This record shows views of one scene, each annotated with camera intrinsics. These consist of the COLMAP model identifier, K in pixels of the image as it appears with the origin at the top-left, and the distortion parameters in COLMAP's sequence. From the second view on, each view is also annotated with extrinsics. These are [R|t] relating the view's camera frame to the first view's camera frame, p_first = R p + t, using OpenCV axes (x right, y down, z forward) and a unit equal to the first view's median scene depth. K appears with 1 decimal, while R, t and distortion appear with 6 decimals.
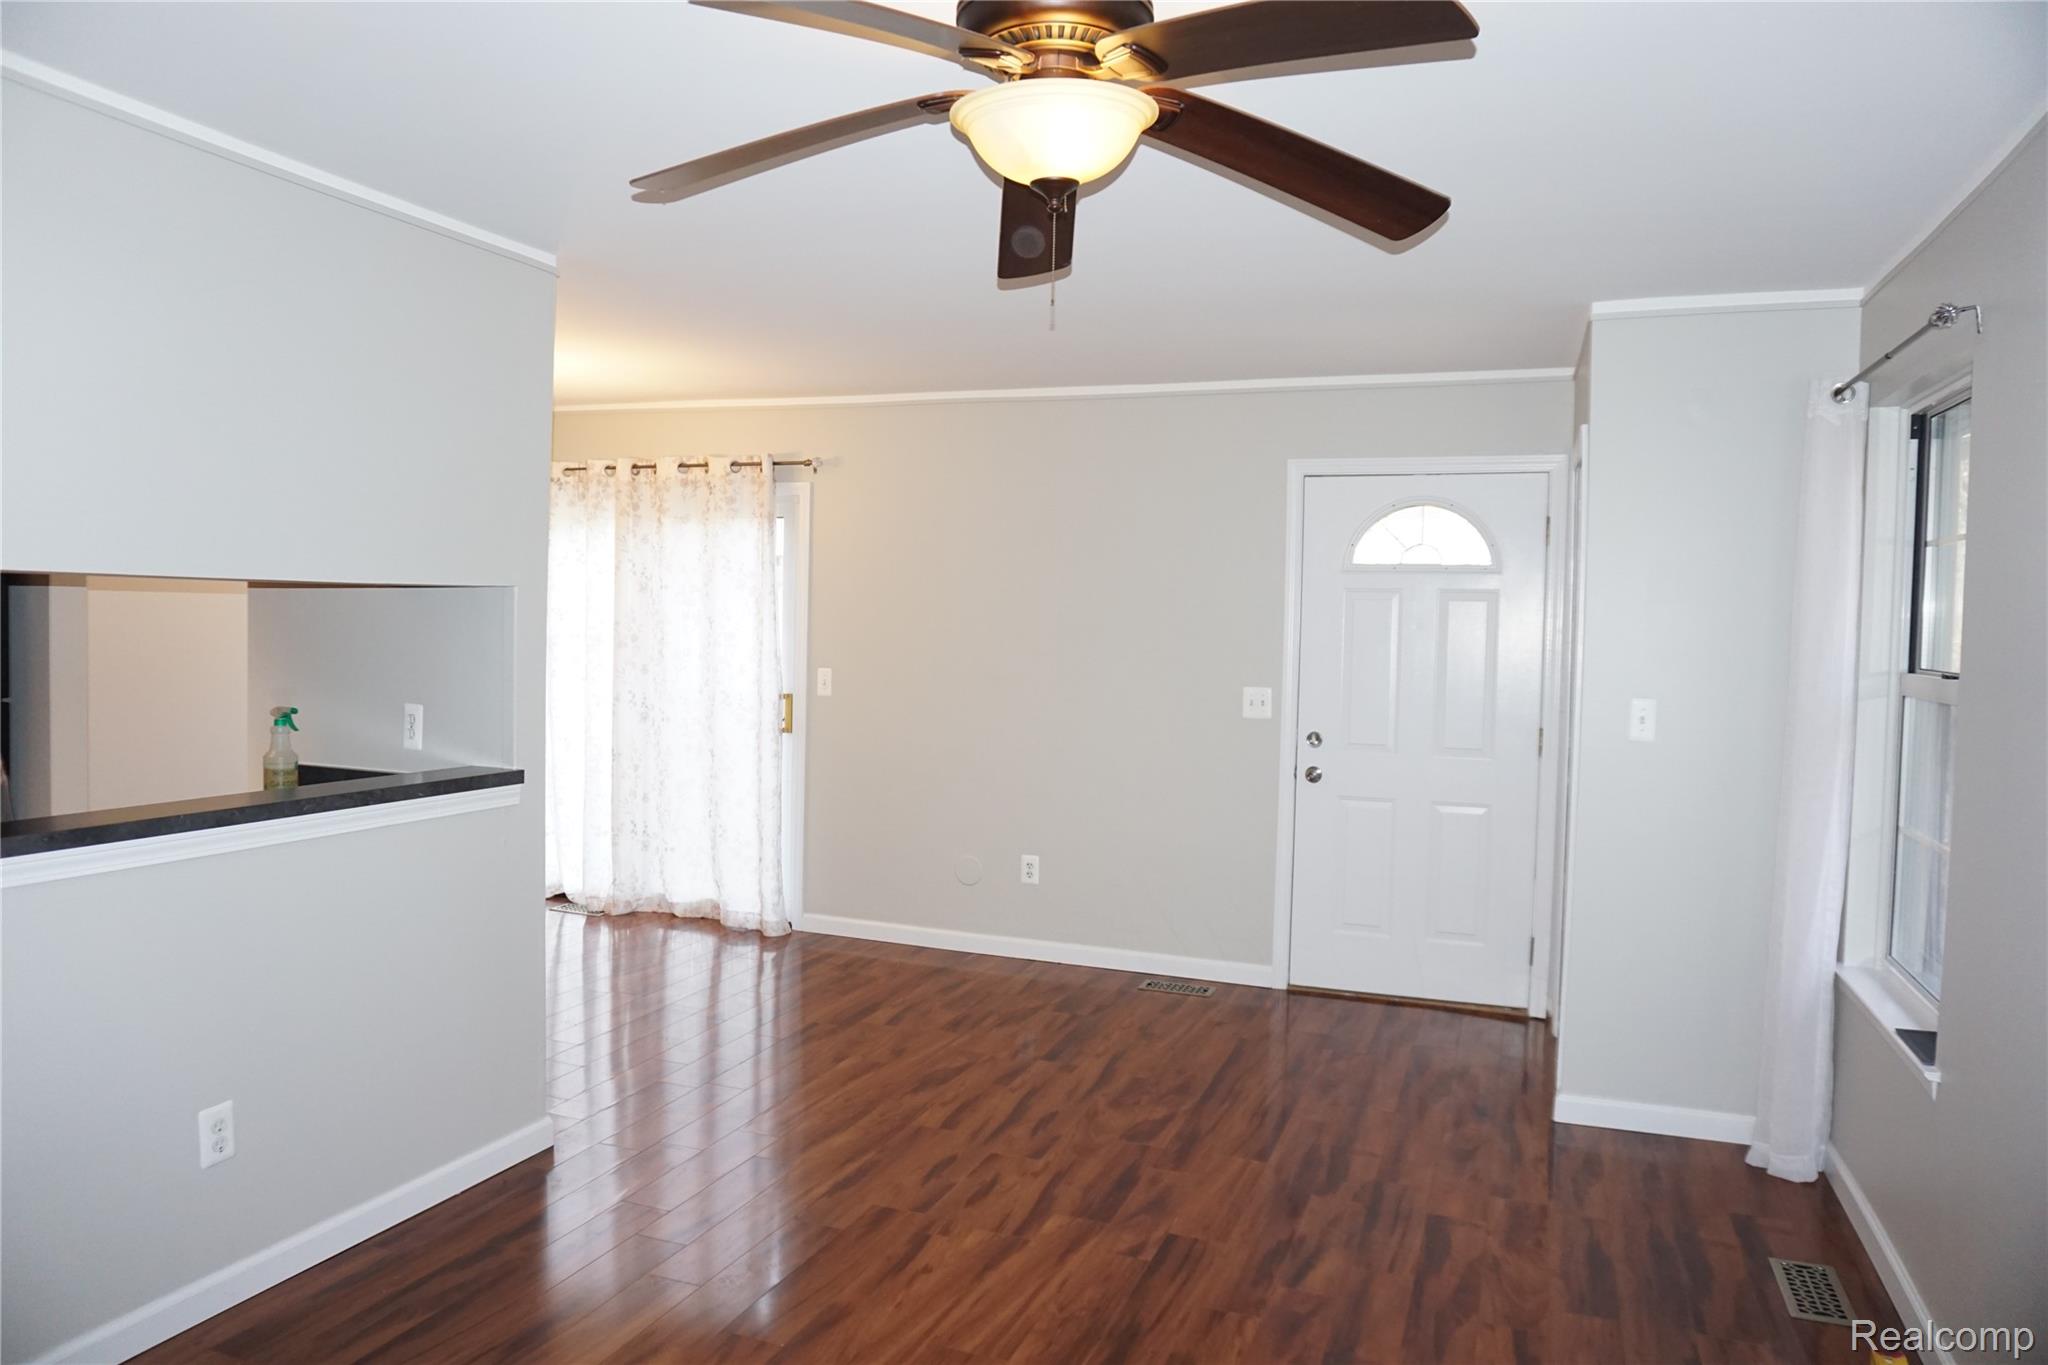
lens RADIAL K [[1404.2, 0, 1023.7], [0, 1404.2, 665.6], [0, 0, 1]] dist [-0.055322, 0.076979]
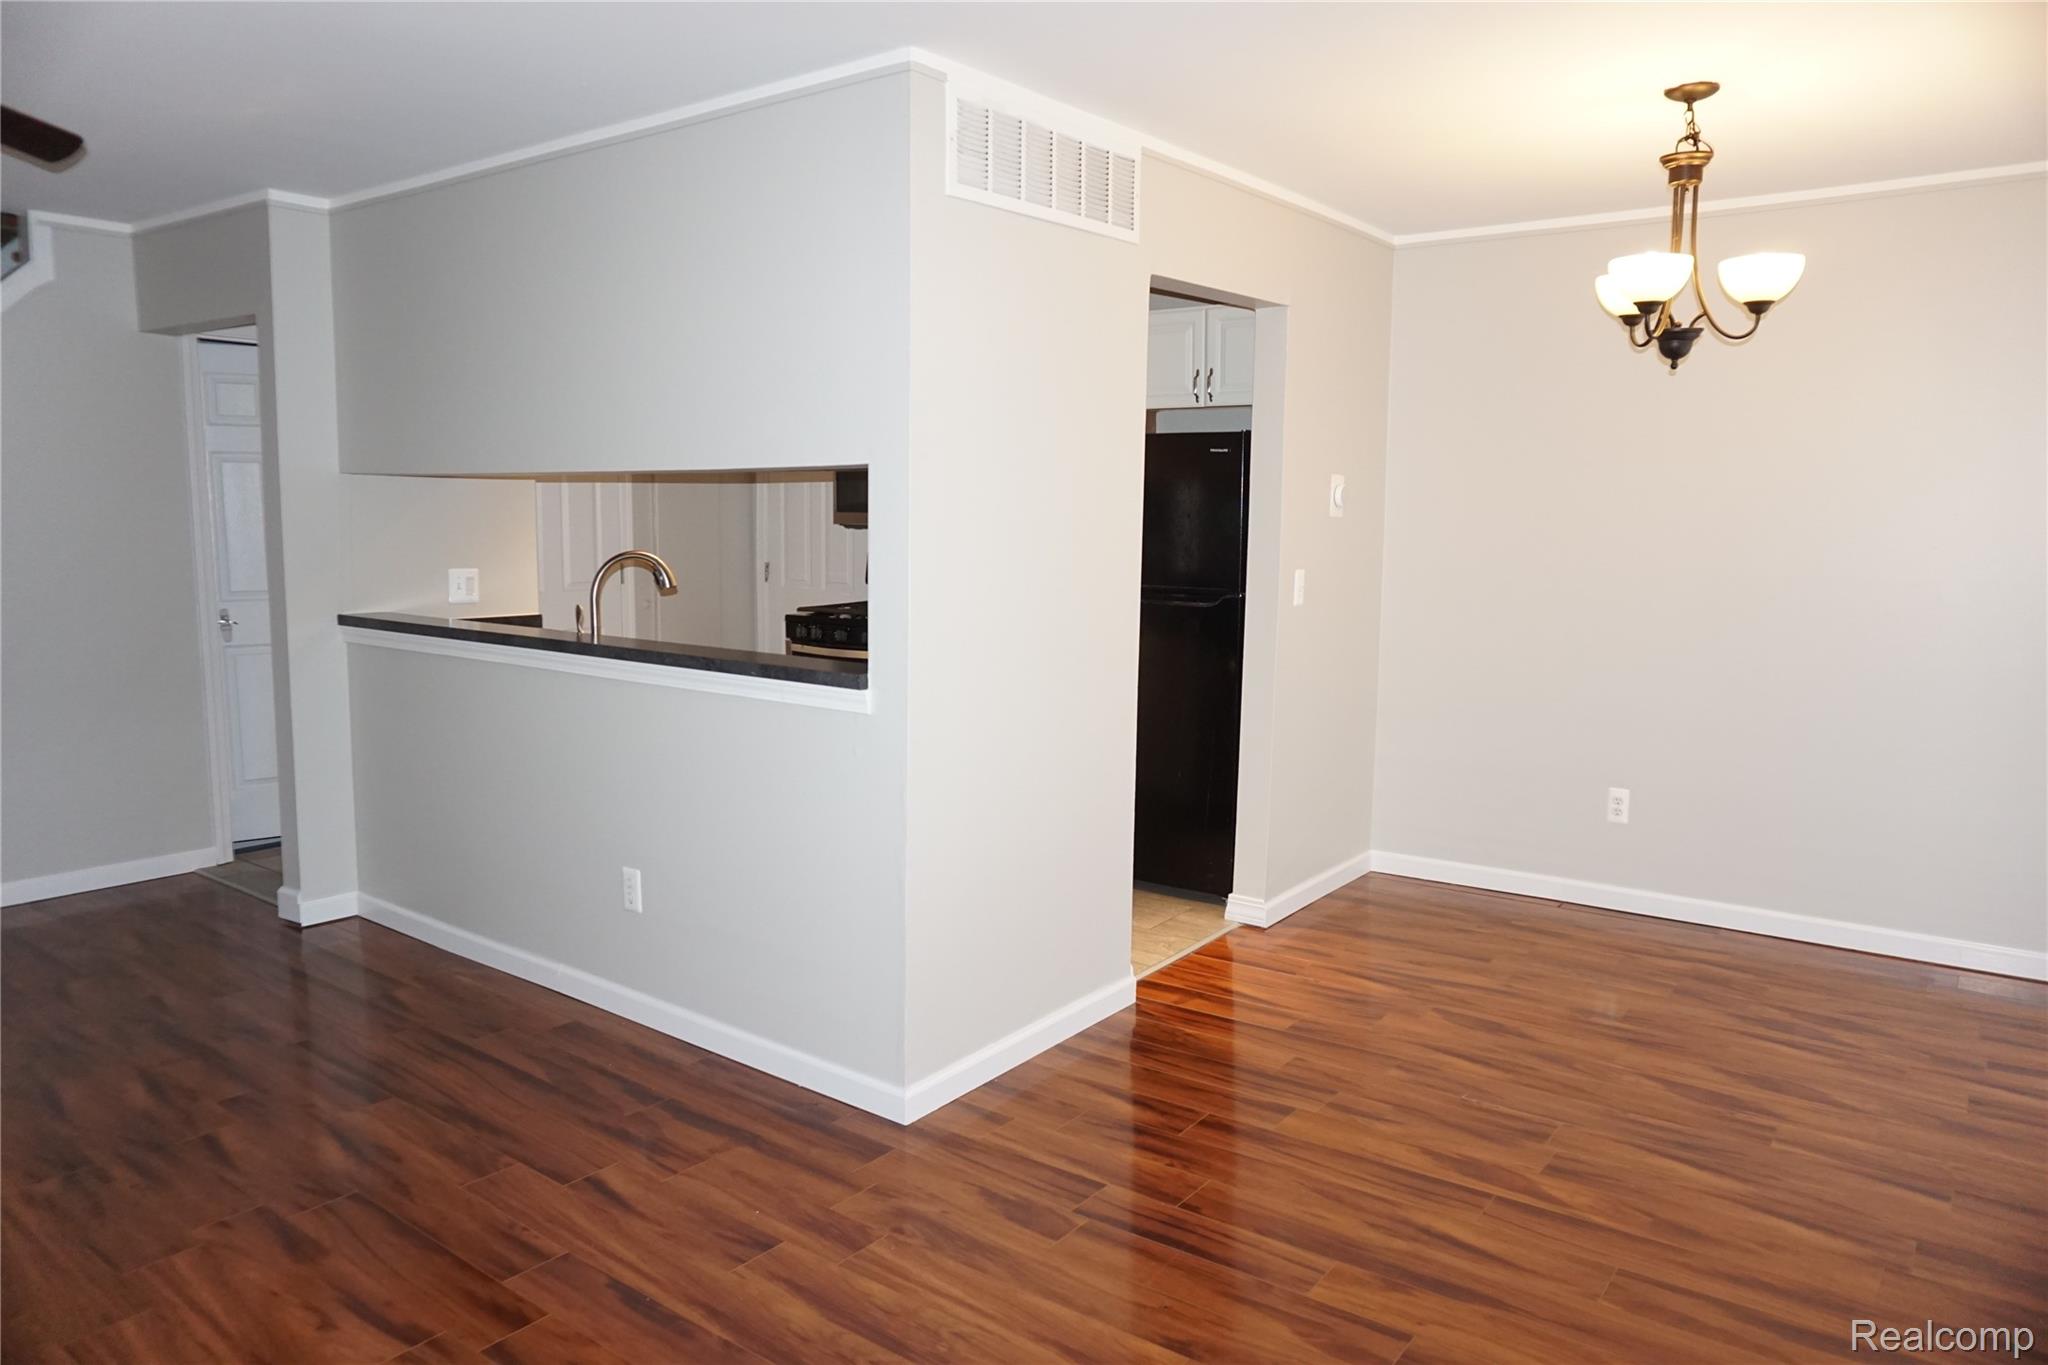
lens RADIAL K [[1396.0, 0, 1024.0], [0, 1396.0, 682.5], [0, 0, 1]] dist [-0.047582, 0.022610]
pose [[-0.285656, 0.096364, -0.953475, 0.257820], [-0.050328, 0.992050, 0.115341, -0.015155], [0.957010, 0.080935, -0.278536, 0.780492]]
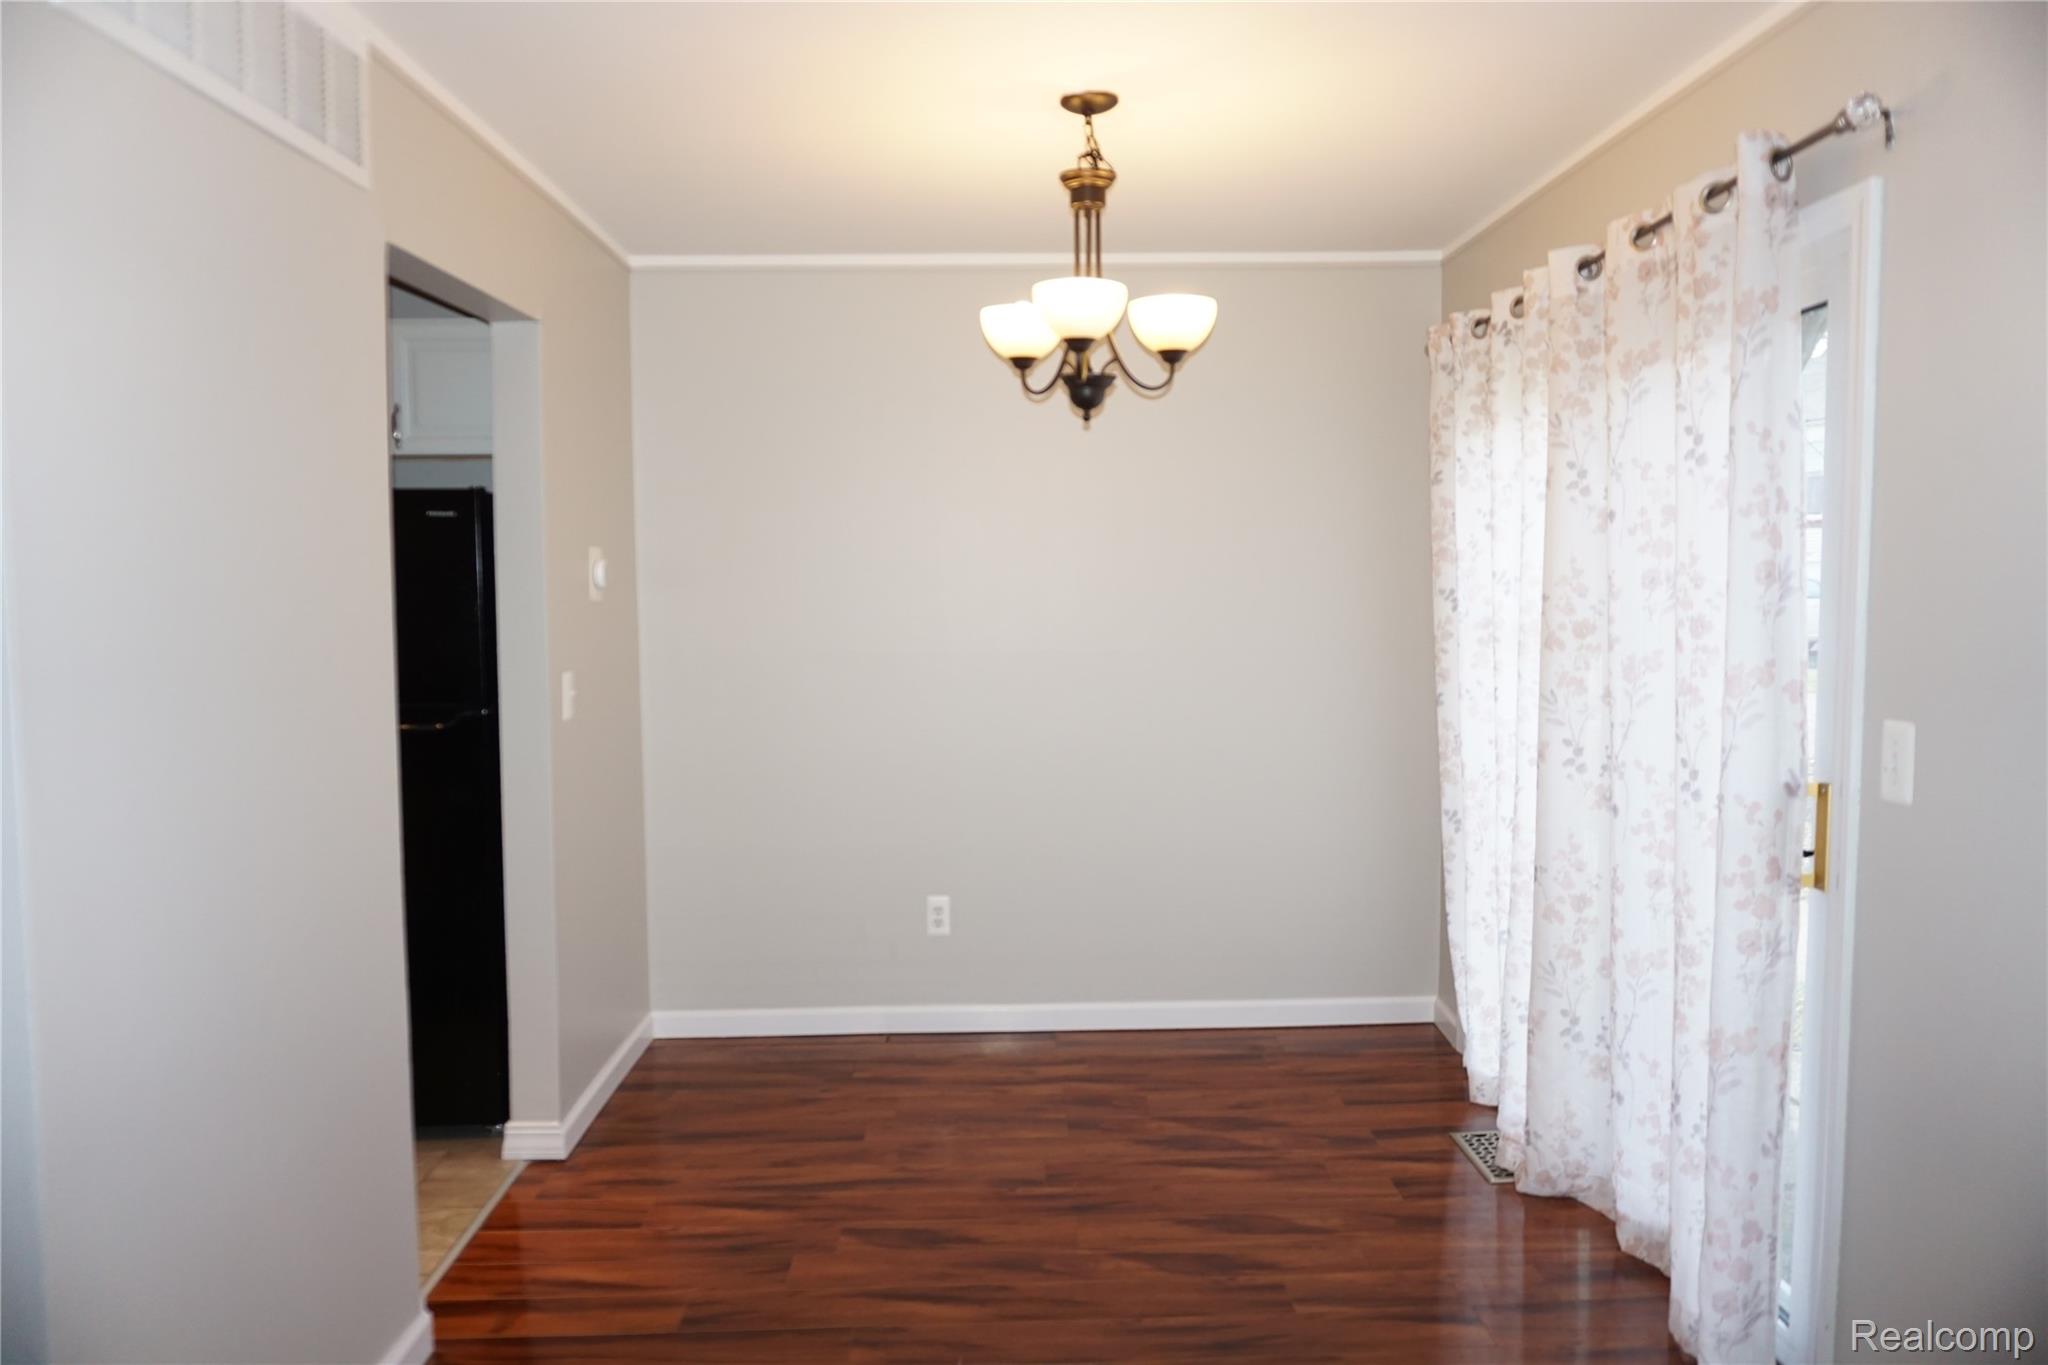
lens RADIAL K [[1404.2, 0, 1023.7], [0, 1404.2, 665.6], [0, 0, 1]] dist [-0.055322, 0.076979]
pose [[0.354827, 0.030126, -0.934446, 0.097604], [-0.013993, 0.999540, 0.026911, -0.017911], [0.934827, 0.003527, 0.355085, 0.681913]]
